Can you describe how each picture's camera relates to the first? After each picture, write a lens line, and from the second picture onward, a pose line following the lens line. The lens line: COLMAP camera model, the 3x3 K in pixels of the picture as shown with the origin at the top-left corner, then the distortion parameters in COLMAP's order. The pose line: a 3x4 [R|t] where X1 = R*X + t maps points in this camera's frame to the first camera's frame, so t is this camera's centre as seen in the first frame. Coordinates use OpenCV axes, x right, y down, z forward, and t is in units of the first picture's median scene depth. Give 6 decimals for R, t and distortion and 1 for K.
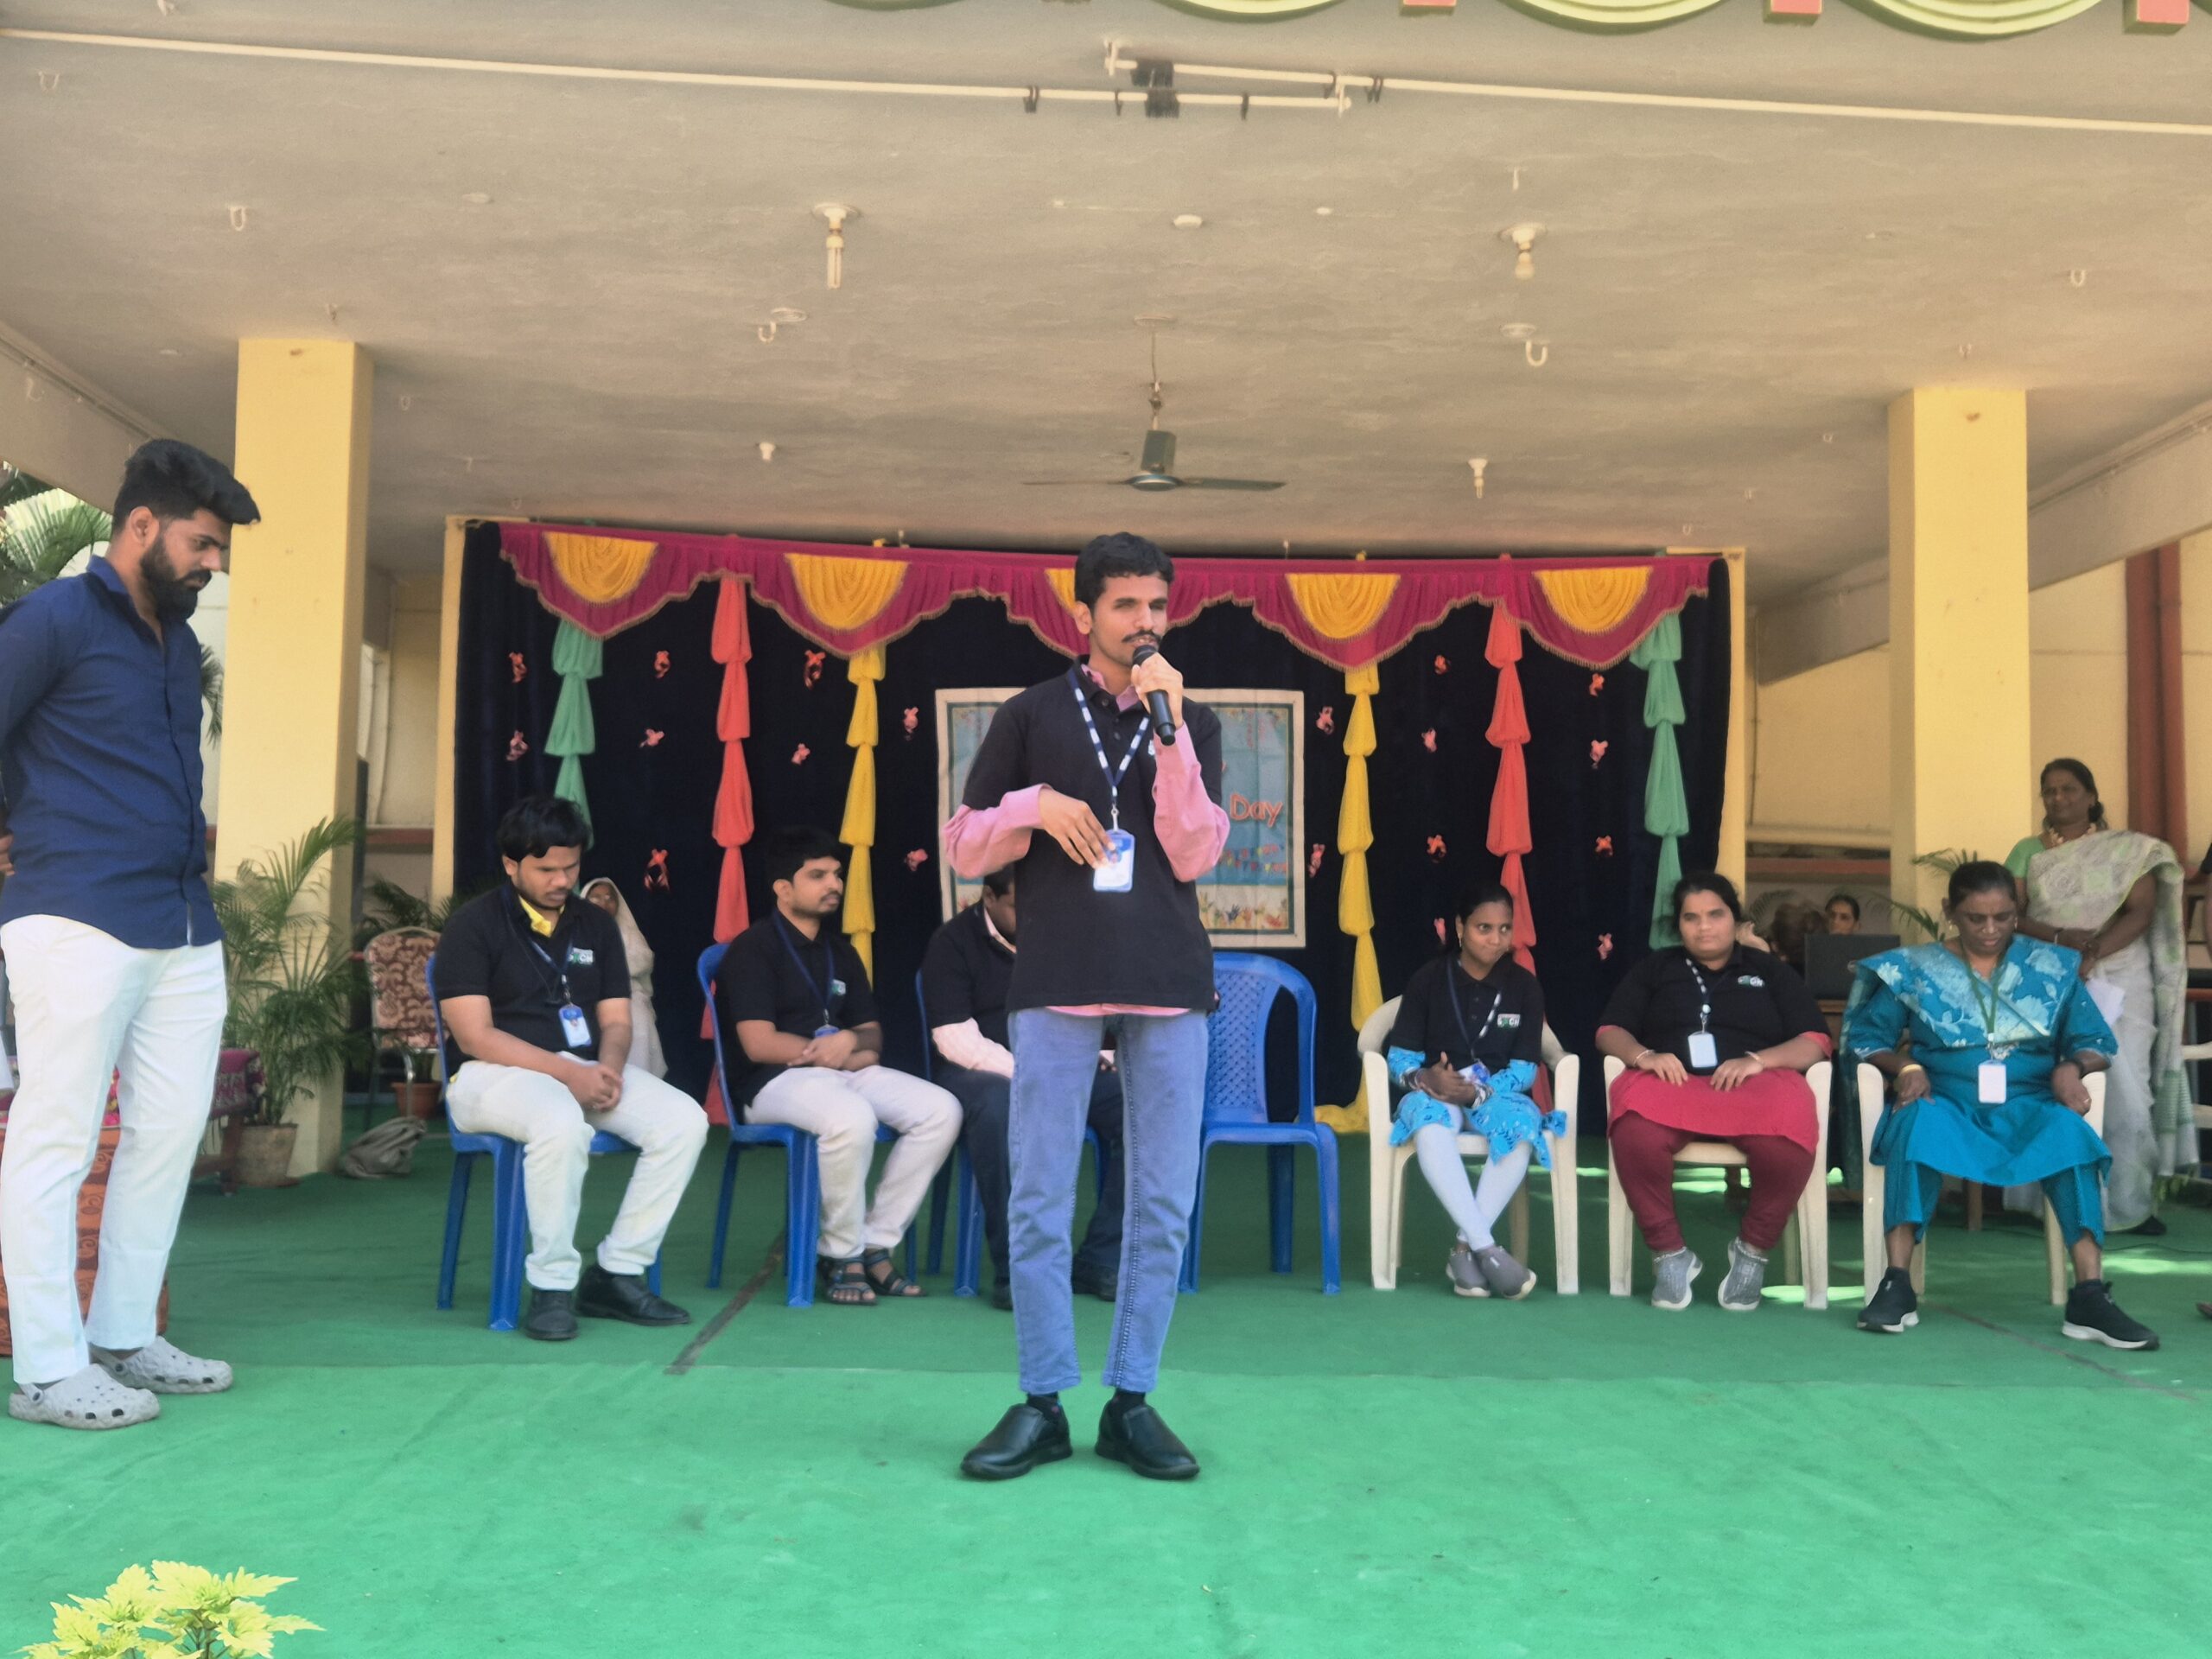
lens RADIAL K [[2036.1, 0, 1045.8], [0, 2036.1, 850.5], [0, 0, 1]] dist [0.099770, -0.124642]
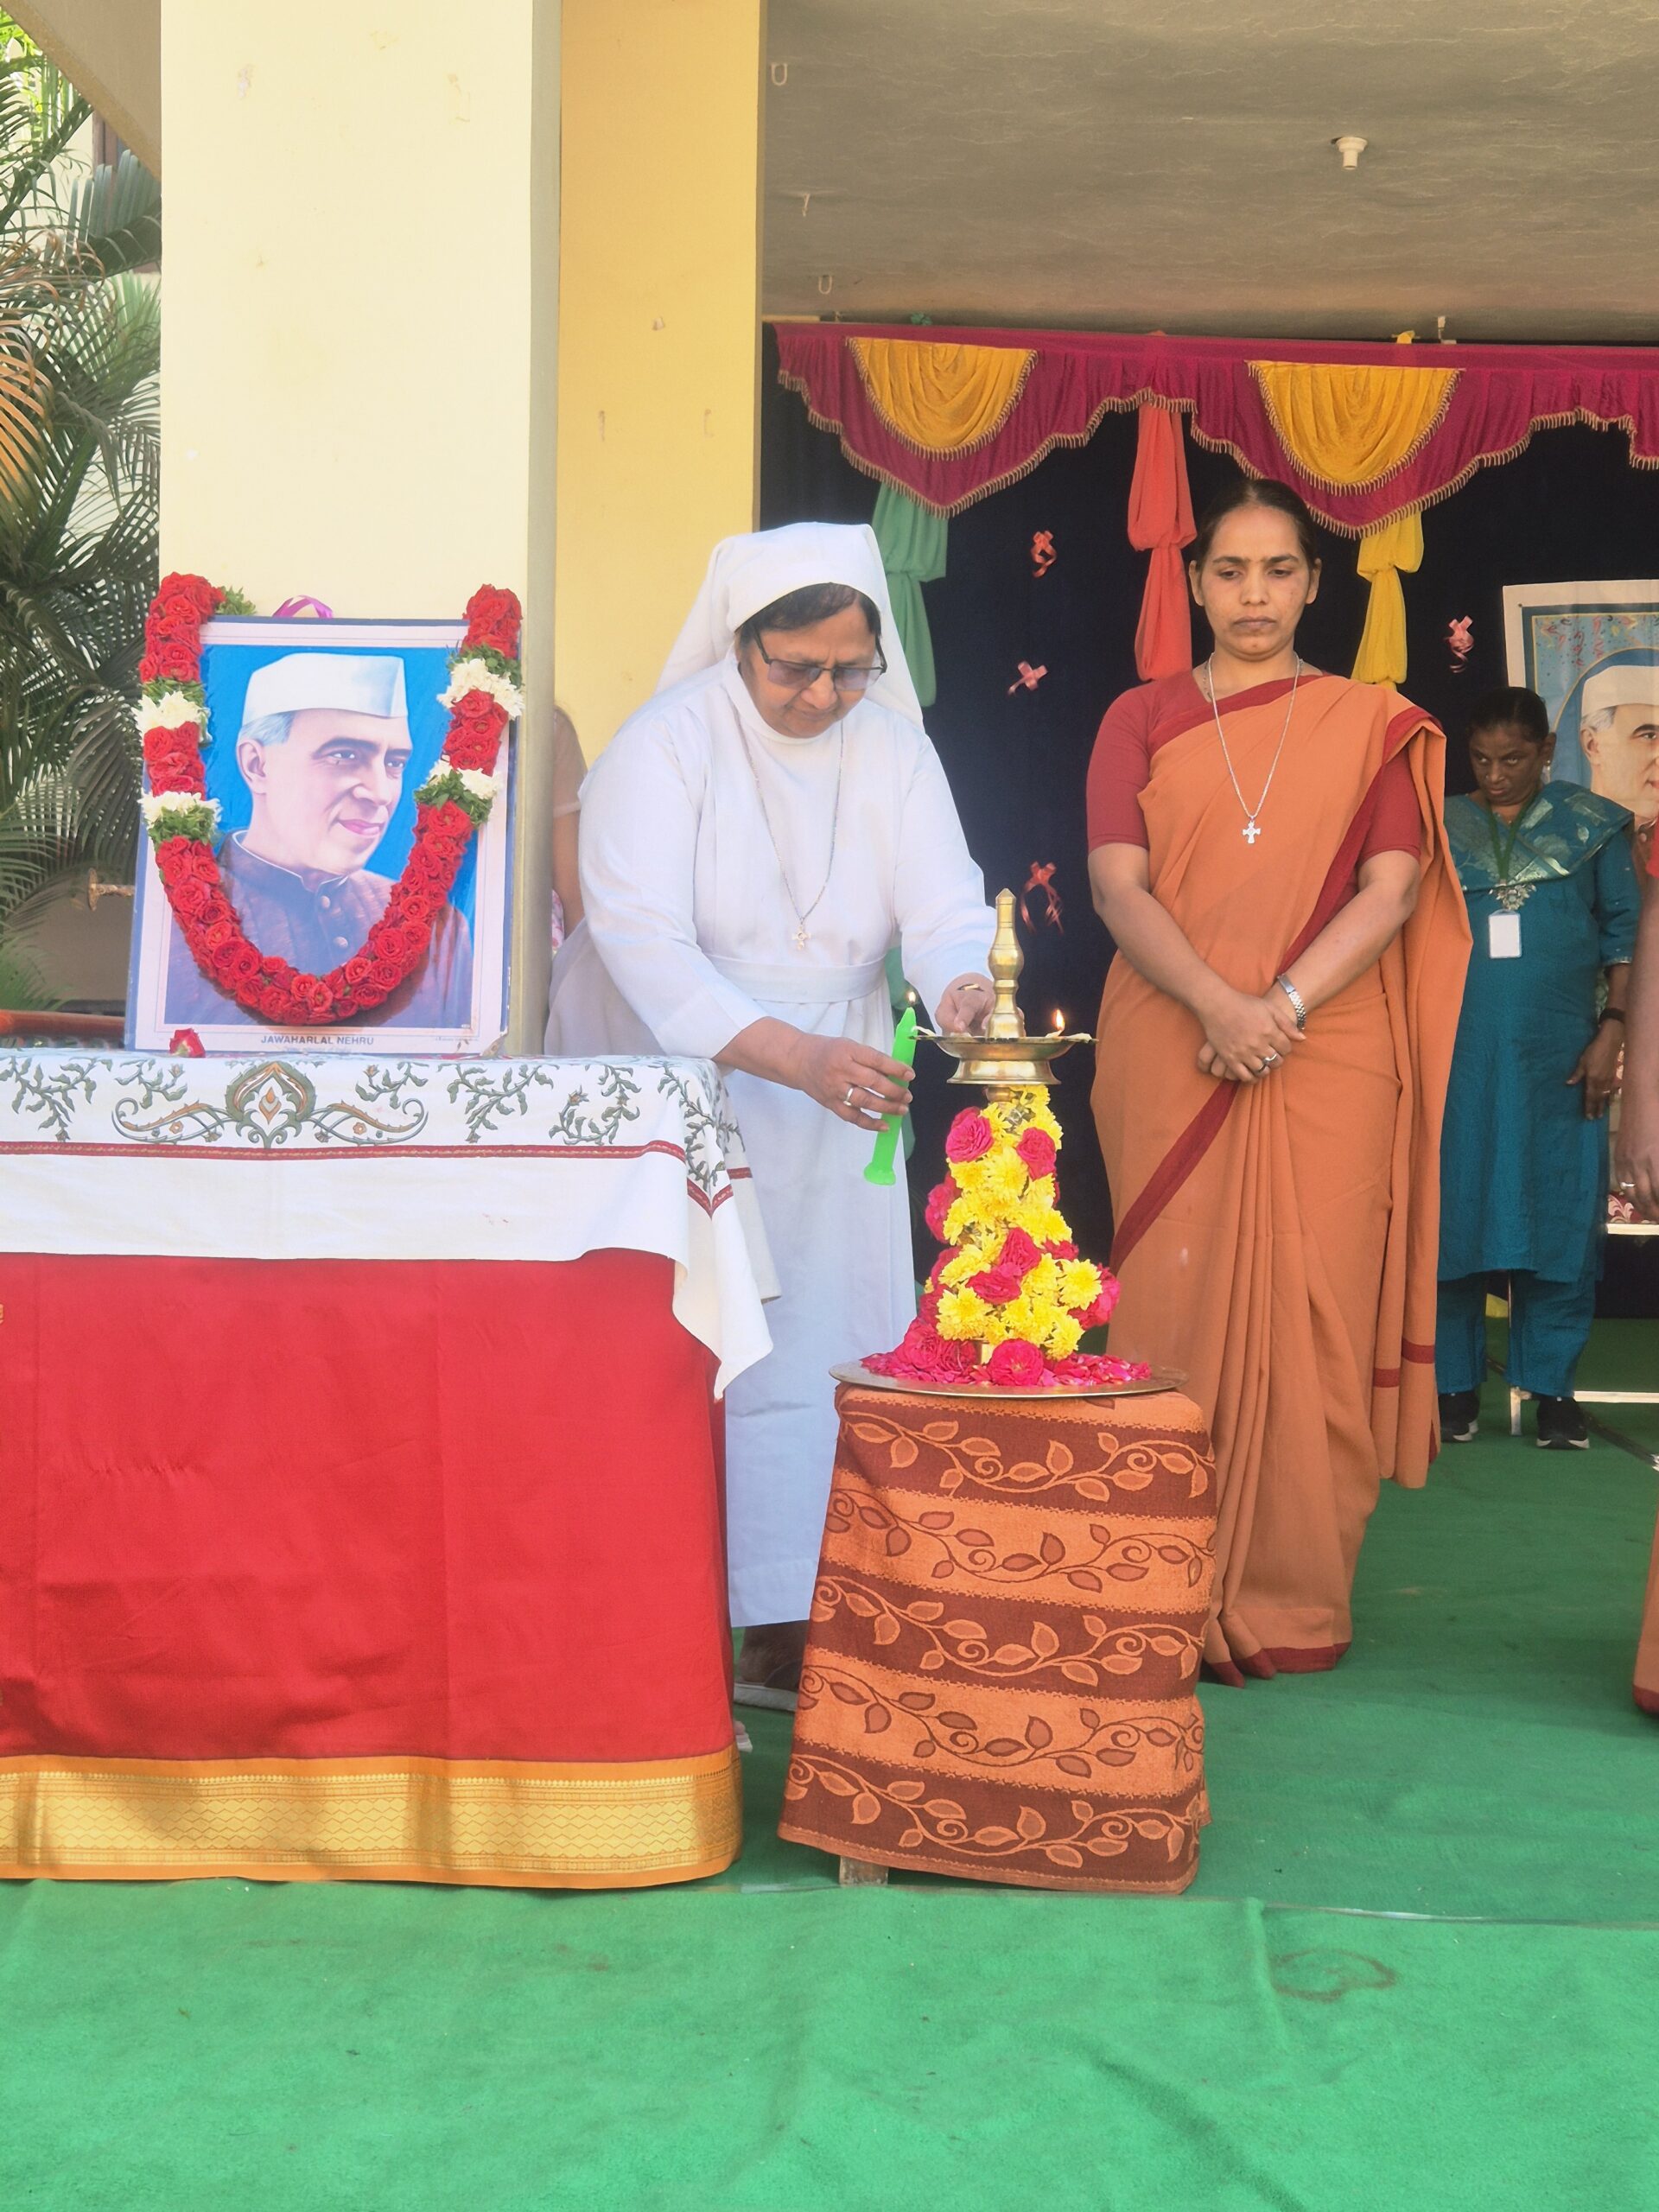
lens RADIAL K [[2793.7, 0, 772.7], [0, 2793.7, 1047.5], [0, 0, 1]] dist [0.087761, -0.126394]
pose [[0.997246, -0.006935, -0.073839, -0.207929], [0.010760, 0.998613, 0.051536, 0.010656], [0.073379, -0.052189, 0.995938, 0.164765]]
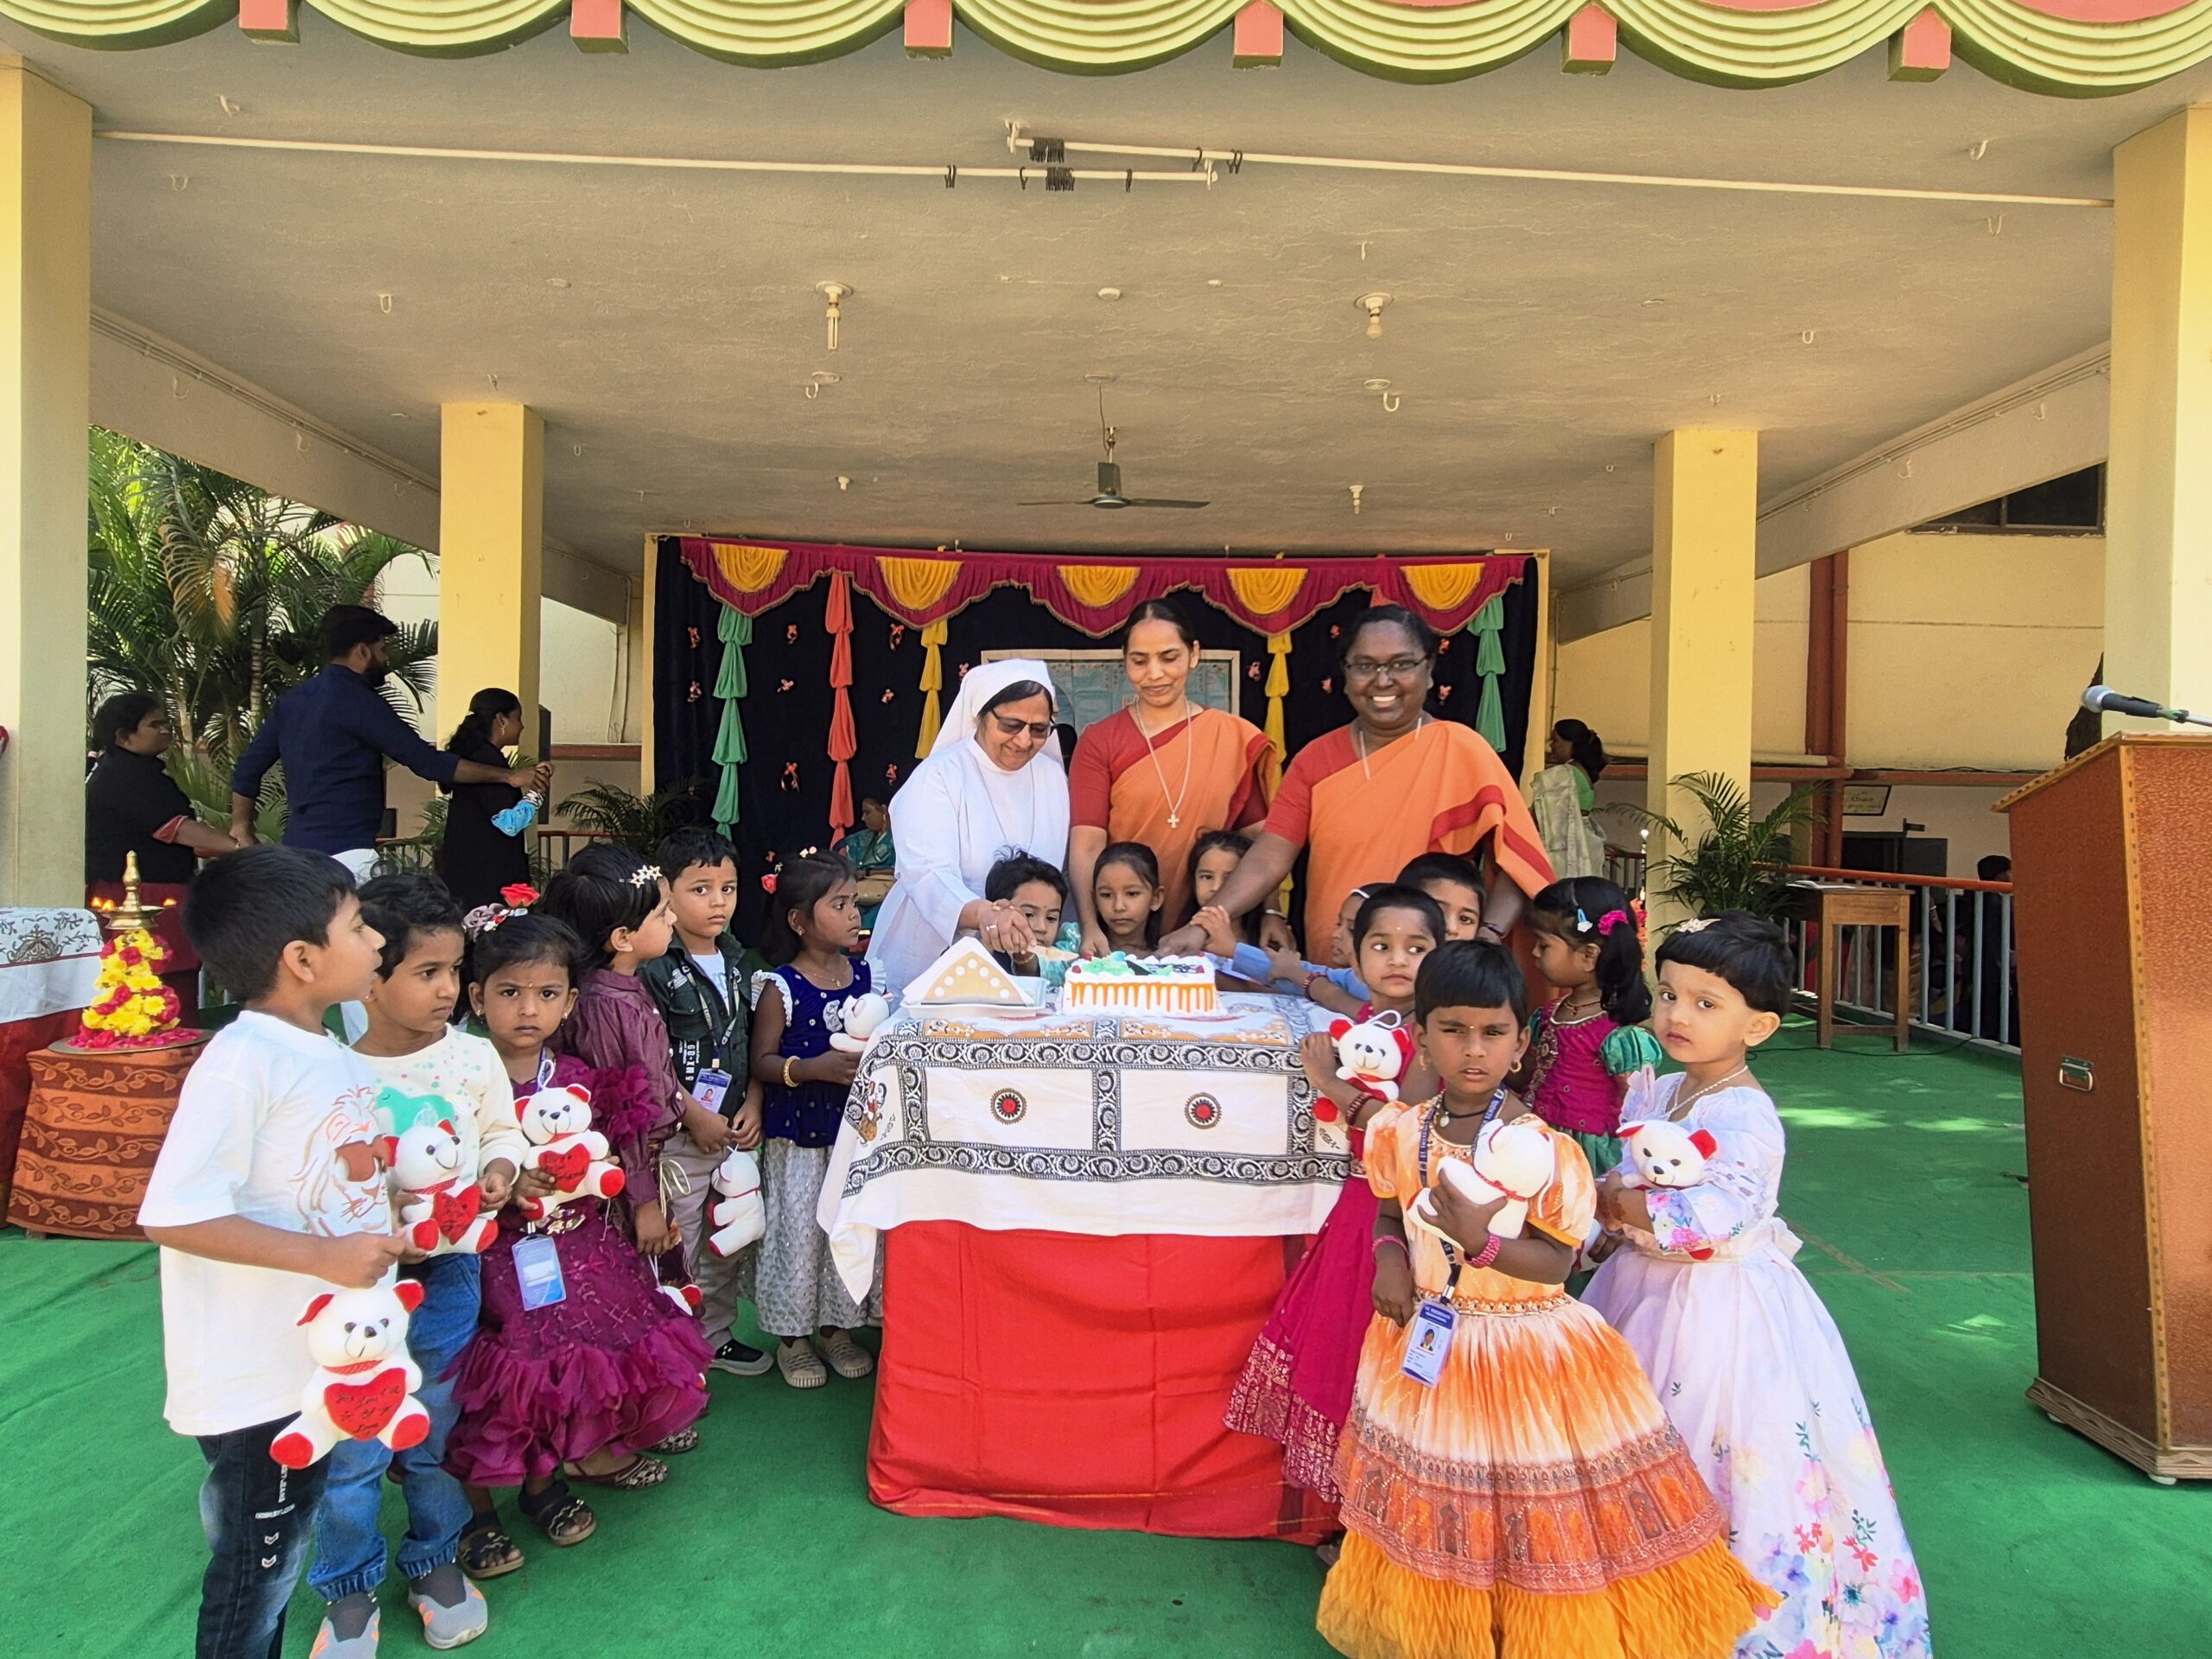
lens RADIAL K [[1220.0, 0, 1088.8], [0, 1220.0, 812.0], [0, 0, 1]] dist [0.003459, 0.002715]
pose [[0.999454, 0.000235, -0.033026, 0.050554], [0.001867, 0.997974, 0.063600, -0.020552], [0.032974, -0.063627, 0.997429, 0.138818]]
